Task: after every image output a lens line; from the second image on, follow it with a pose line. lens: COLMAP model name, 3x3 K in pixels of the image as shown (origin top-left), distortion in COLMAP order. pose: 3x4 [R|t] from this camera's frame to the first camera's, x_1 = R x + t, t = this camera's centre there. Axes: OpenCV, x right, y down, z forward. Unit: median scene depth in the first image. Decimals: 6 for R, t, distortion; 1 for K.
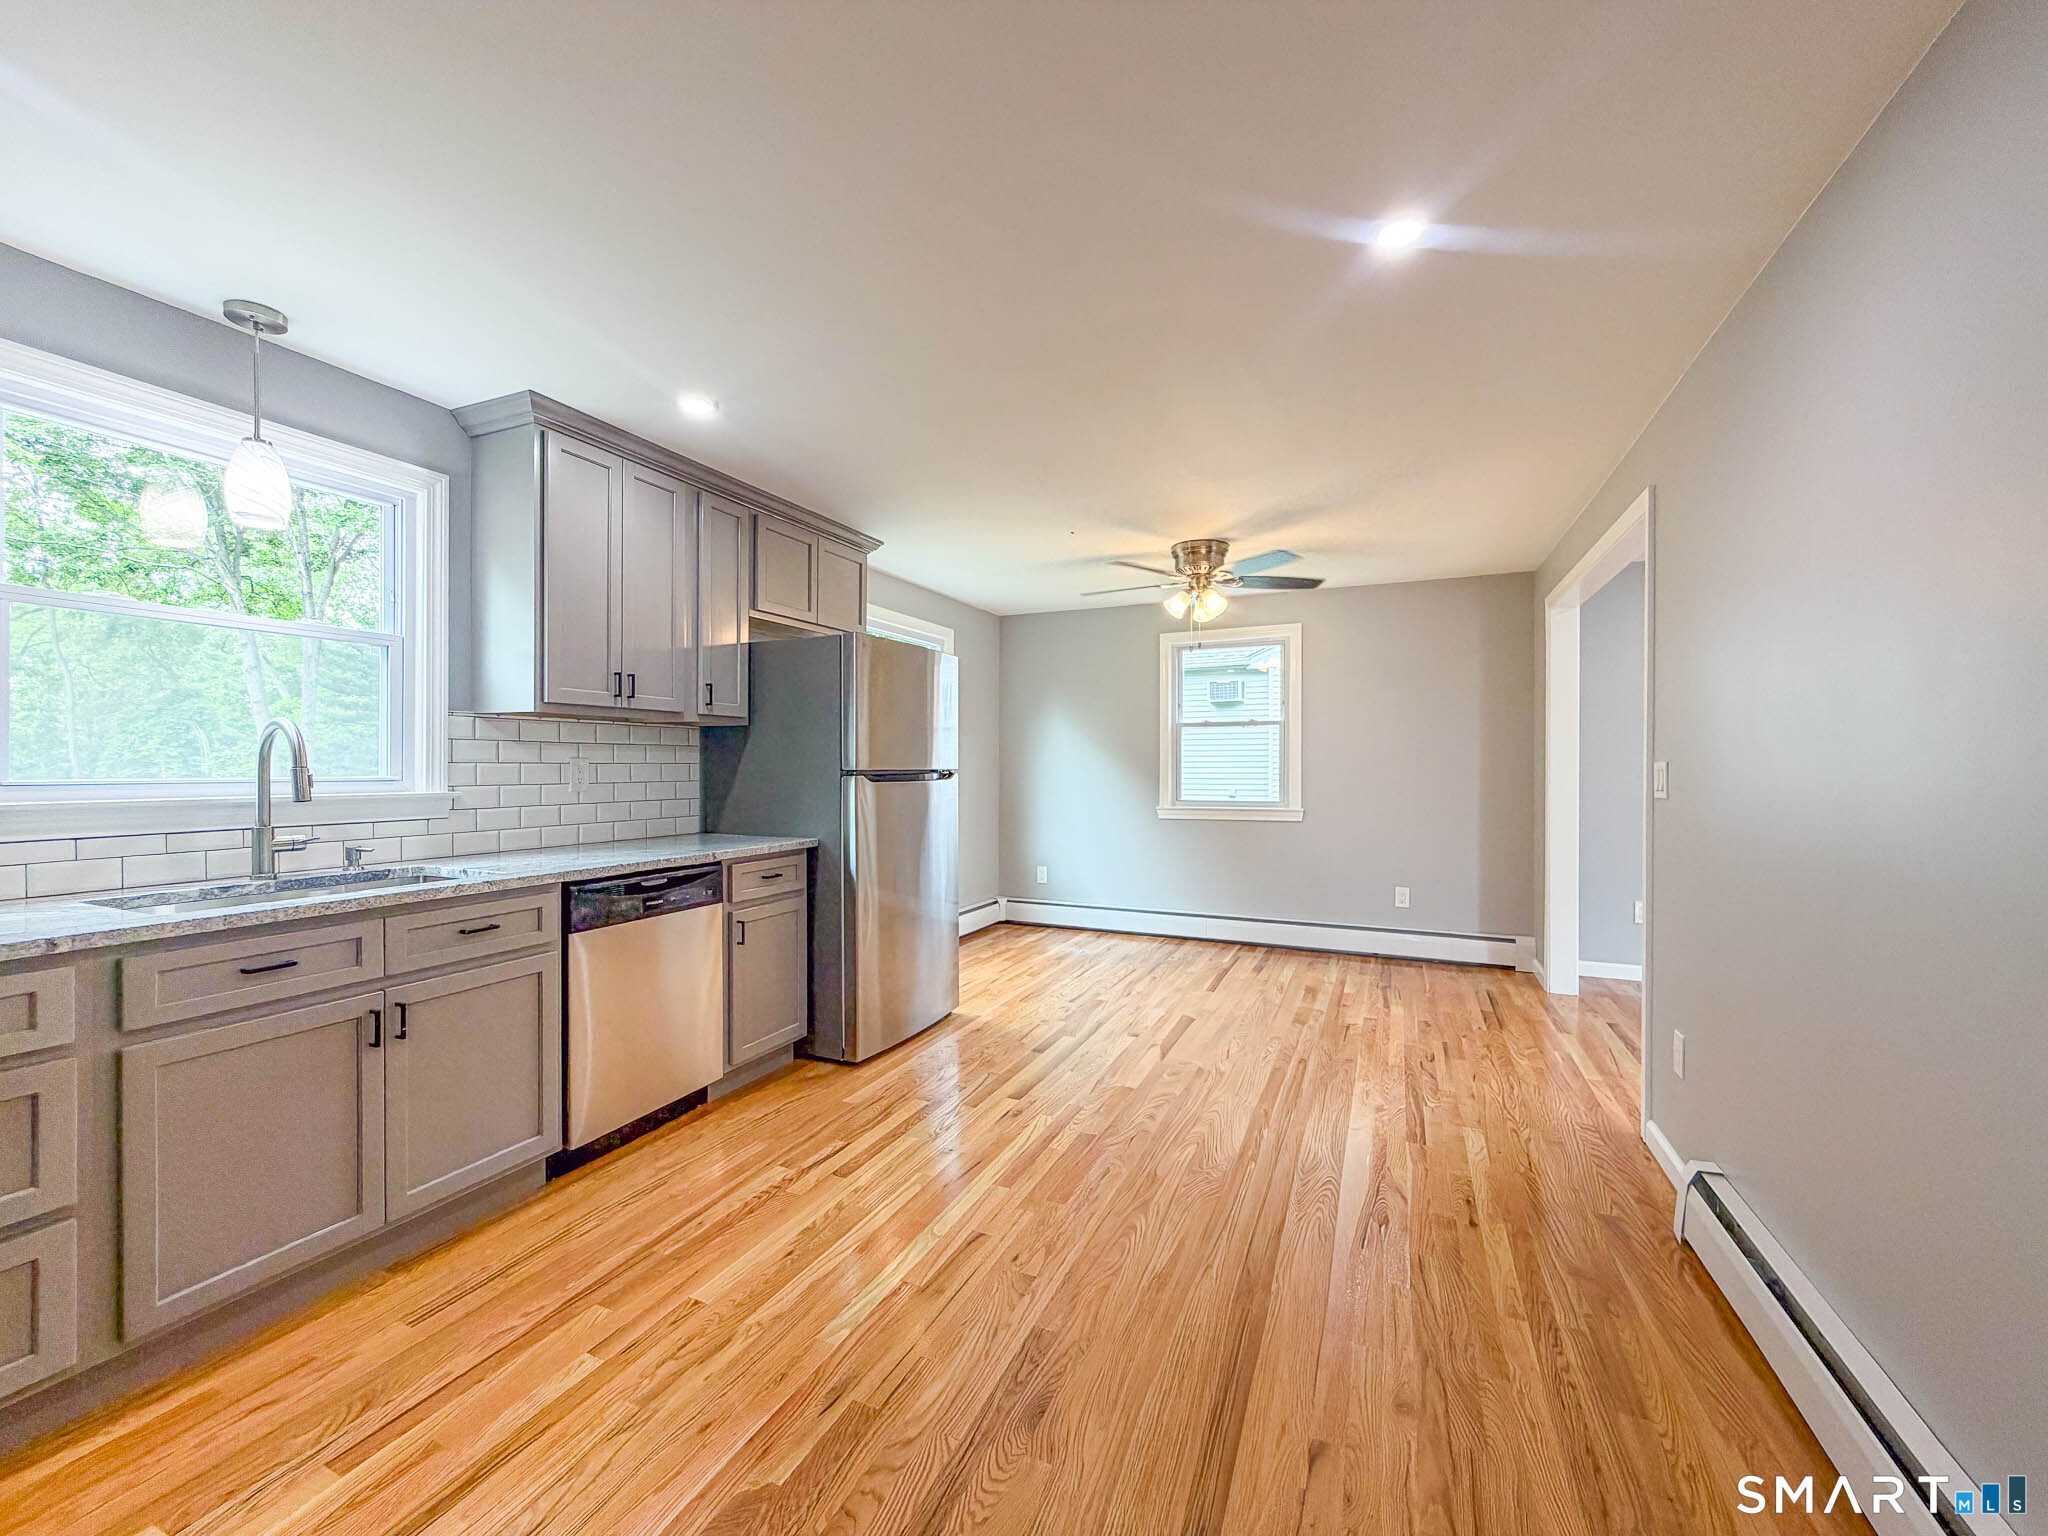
lens RADIAL K [[816.8, 0, 1014.9], [0, 816.8, 767.9], [0, 0, 1]] dist [0.000986, -0.000125]
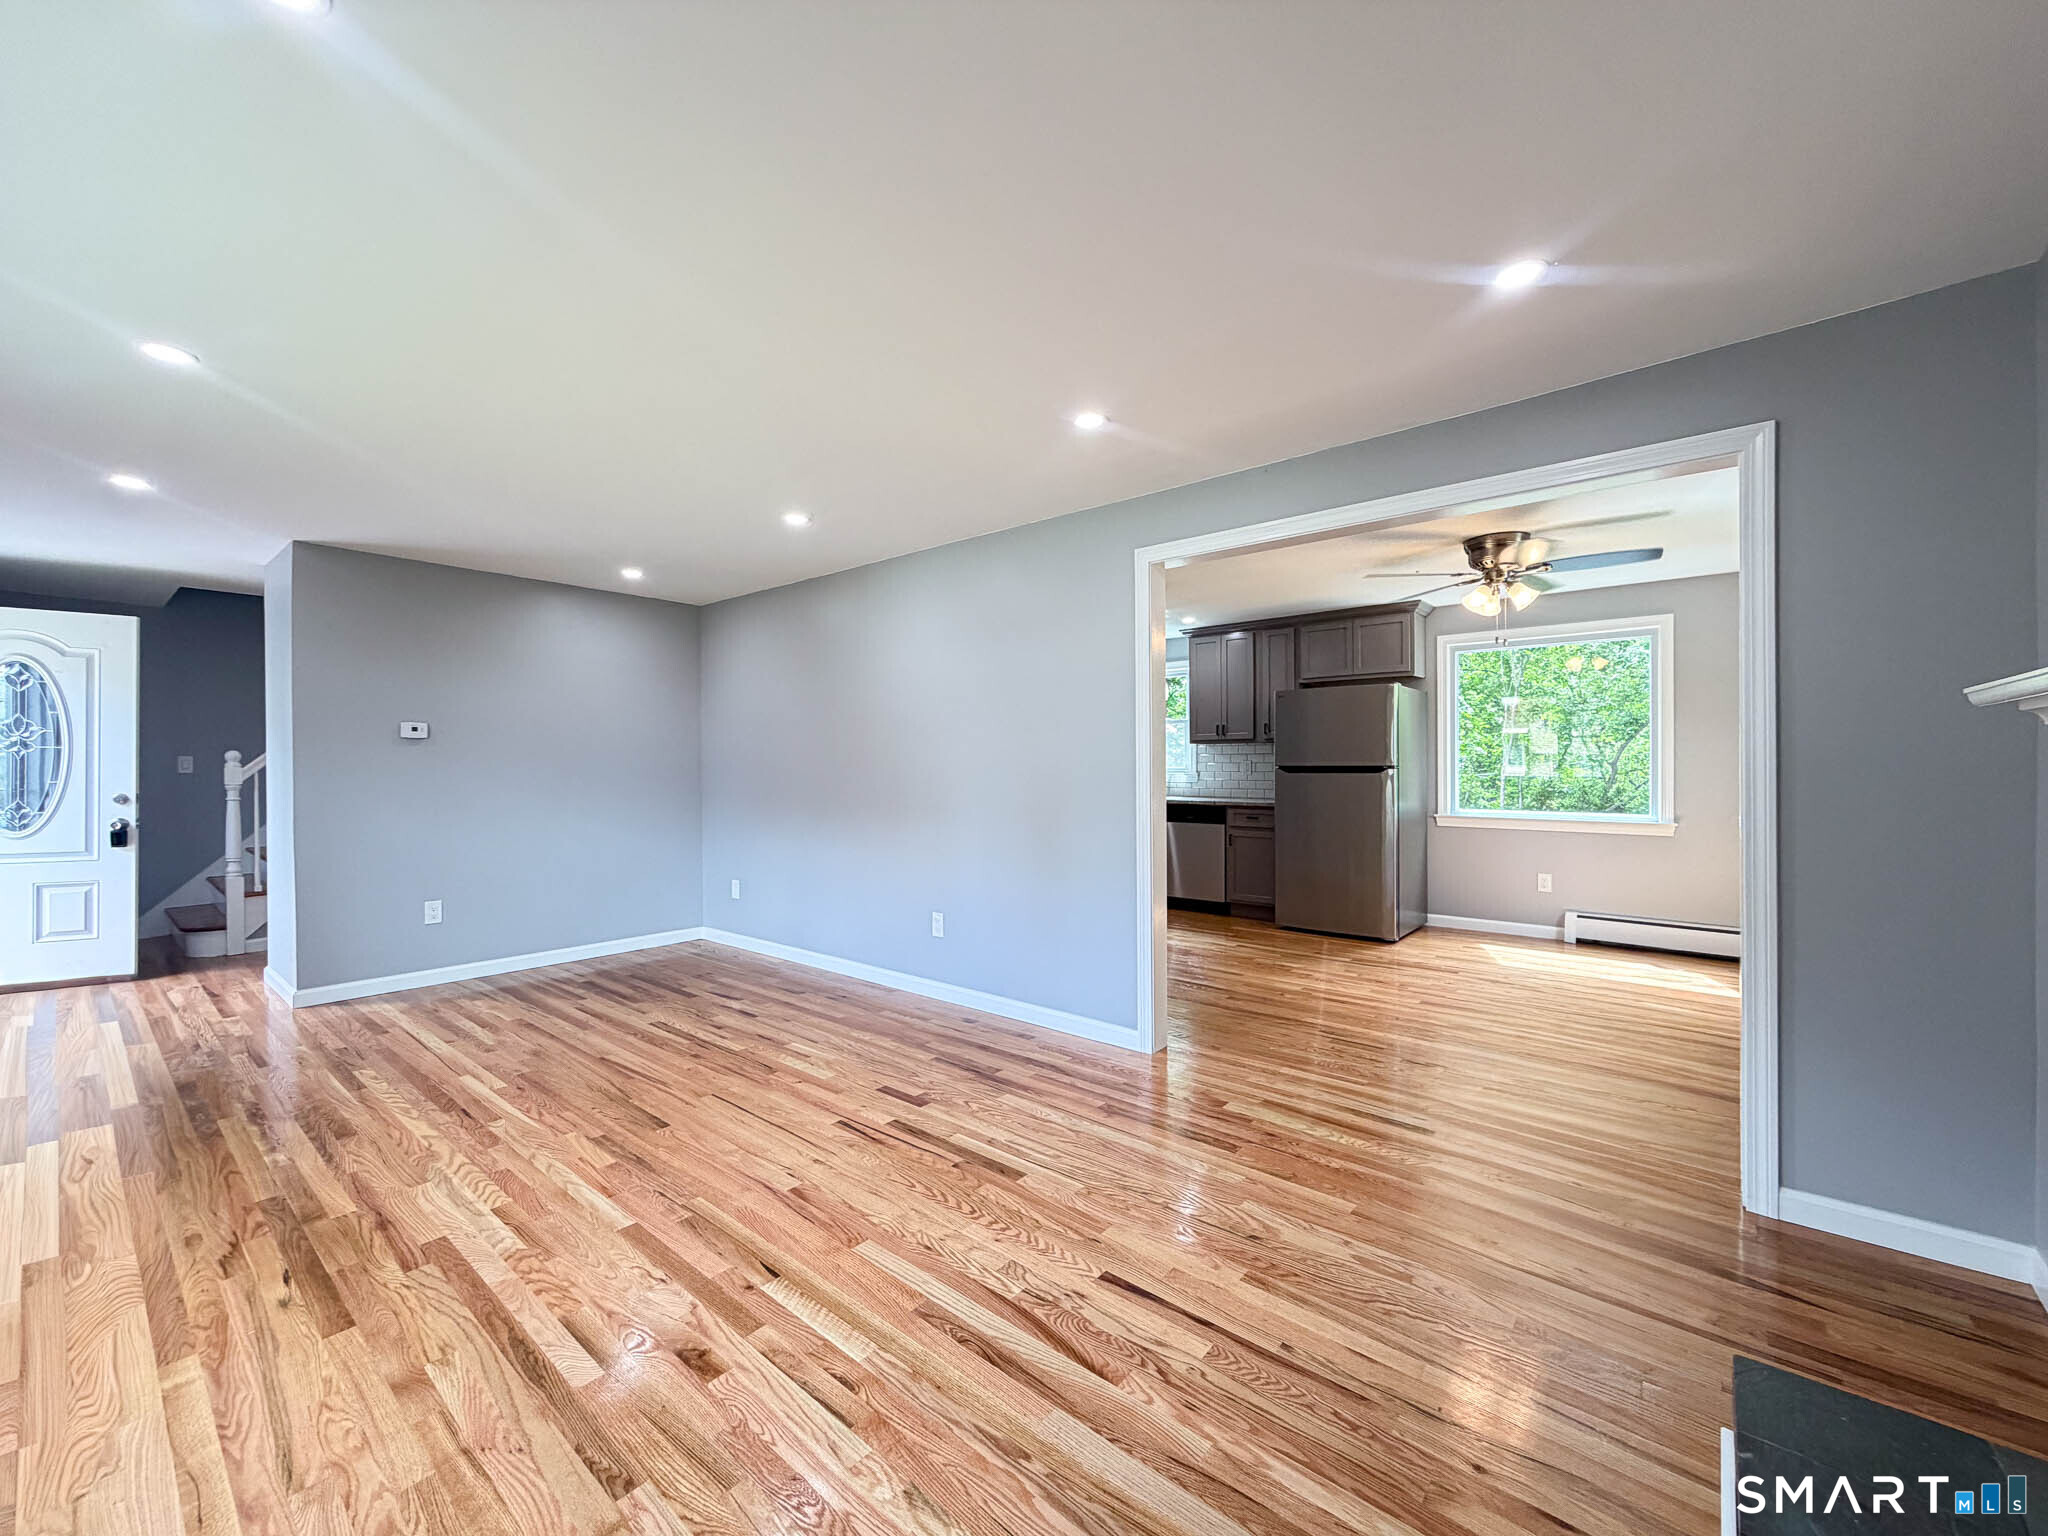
lens RADIAL K [[816.8, 0, 1014.9], [0, 816.8, 767.9], [0, 0, 1]] dist [0.000986, -0.000125]
pose [[-0.267709, 0.003884, -0.963492, 2.275110], [-0.000226, 0.999992, 0.004094, -0.000304], [0.963500, 0.001314, -0.267706, 1.214002]]
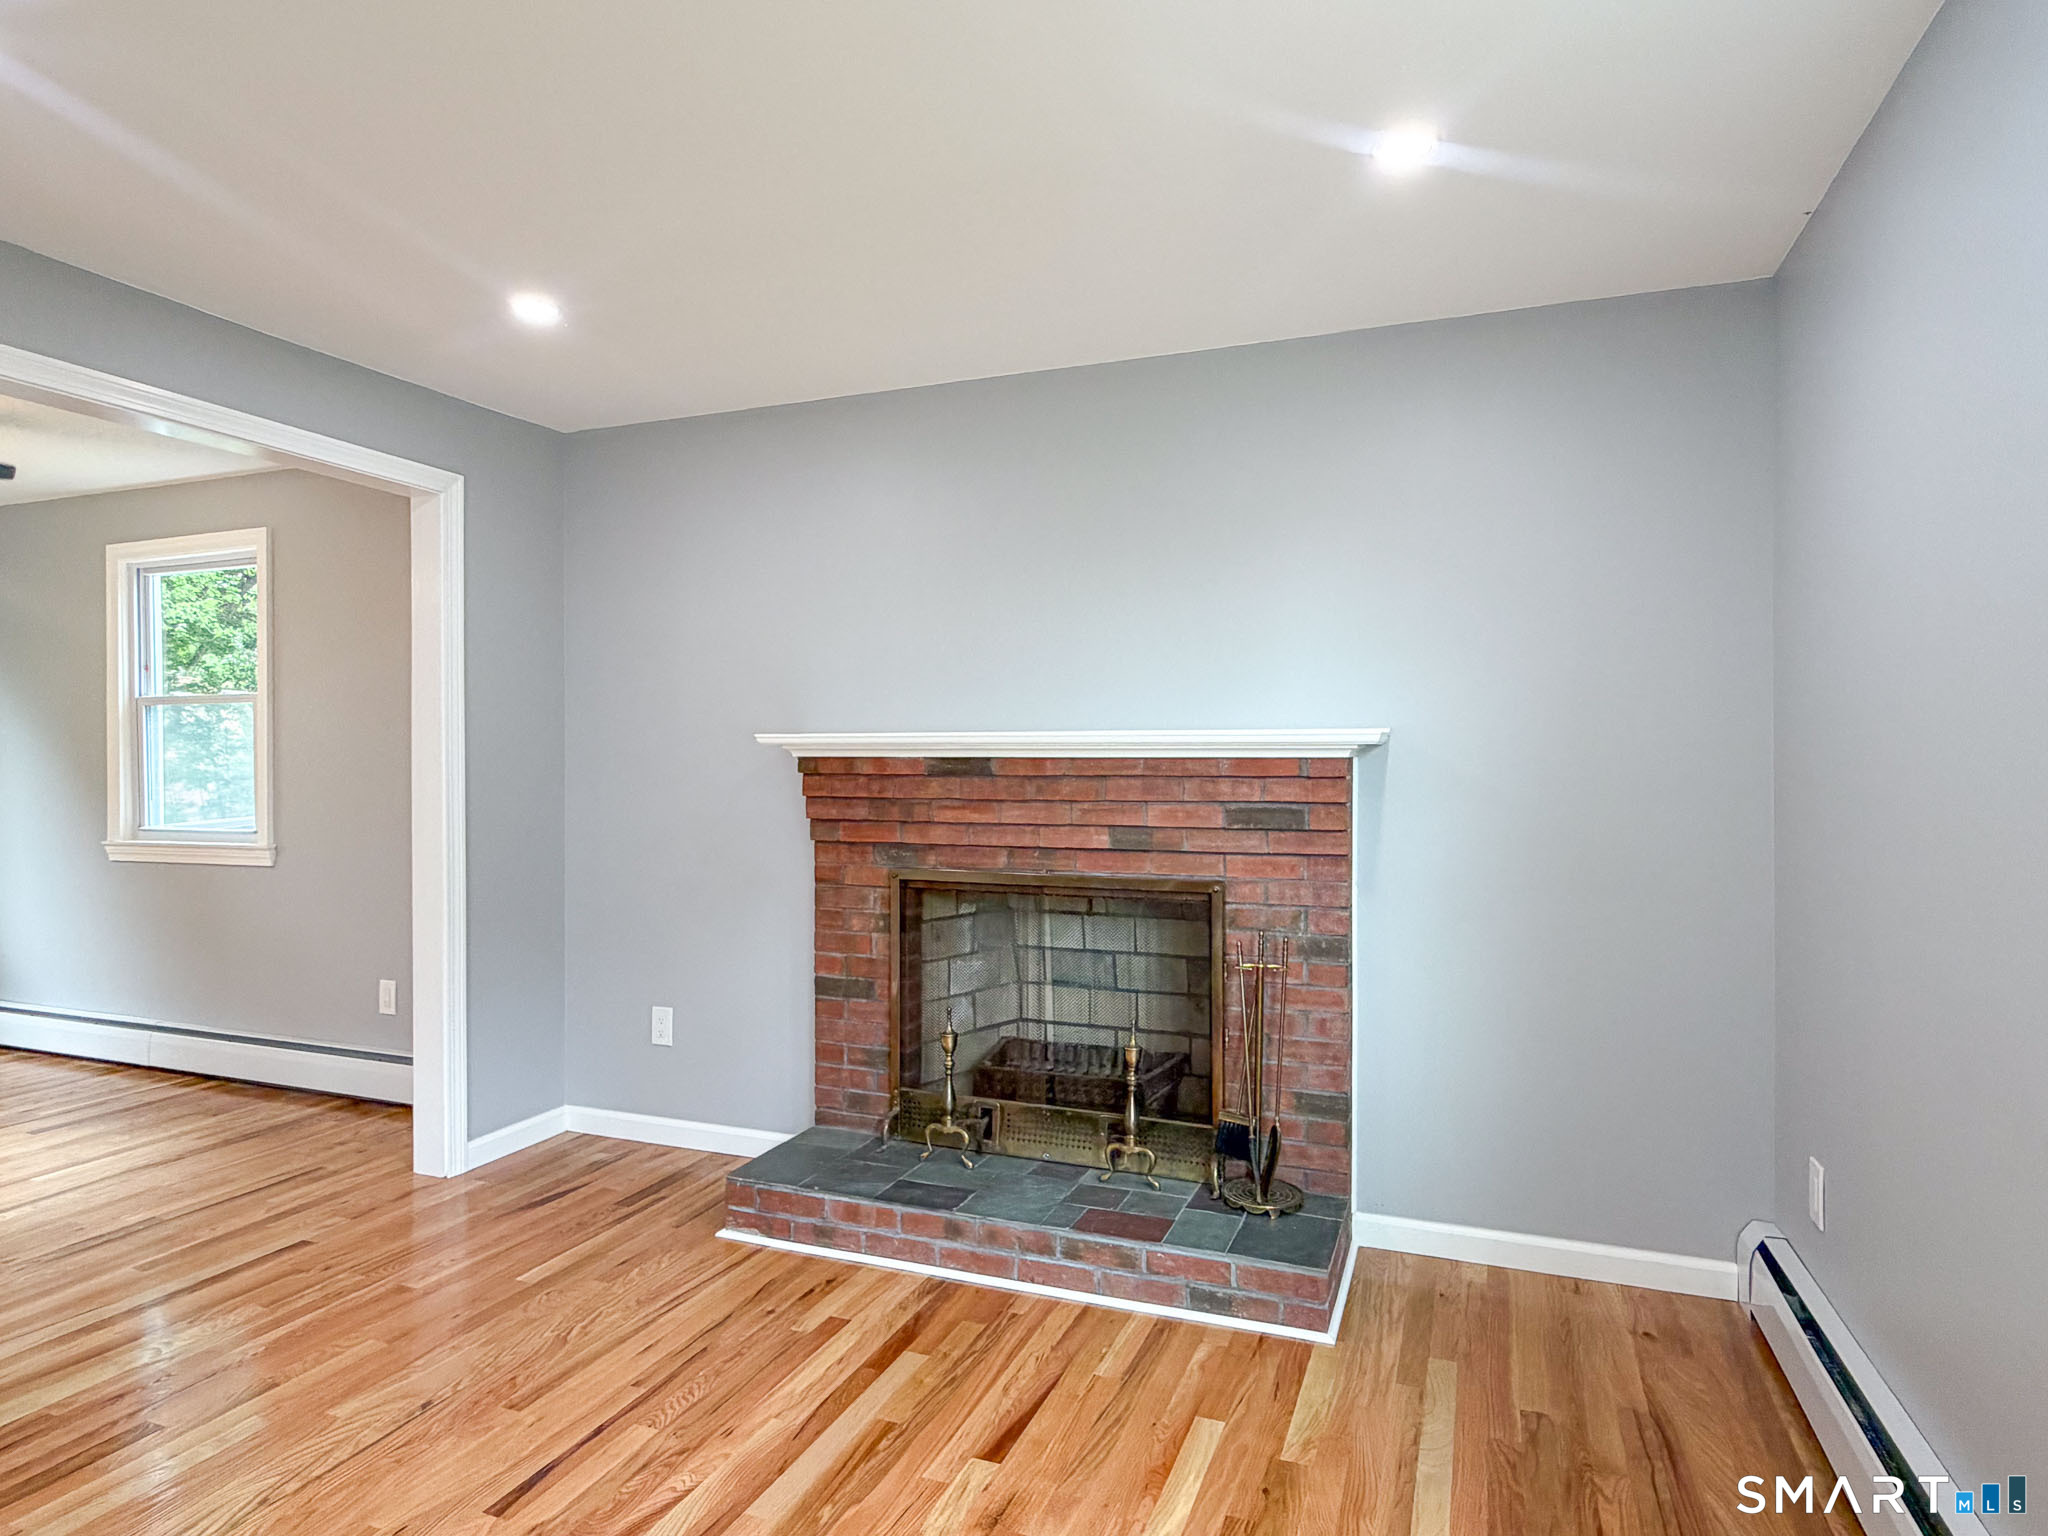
lens RADIAL K [[1174.5, 0, 1014.6], [0, 1174.5, 775.4], [0, 0, 1]] dist [0.000978, 0.000356]
pose [[0.998511, -0.000454, 0.054548, 1.809137], [0.000101, 0.999979, 0.006465, -0.011626], [-0.054550, -0.006449, 0.998490, 0.285854]]
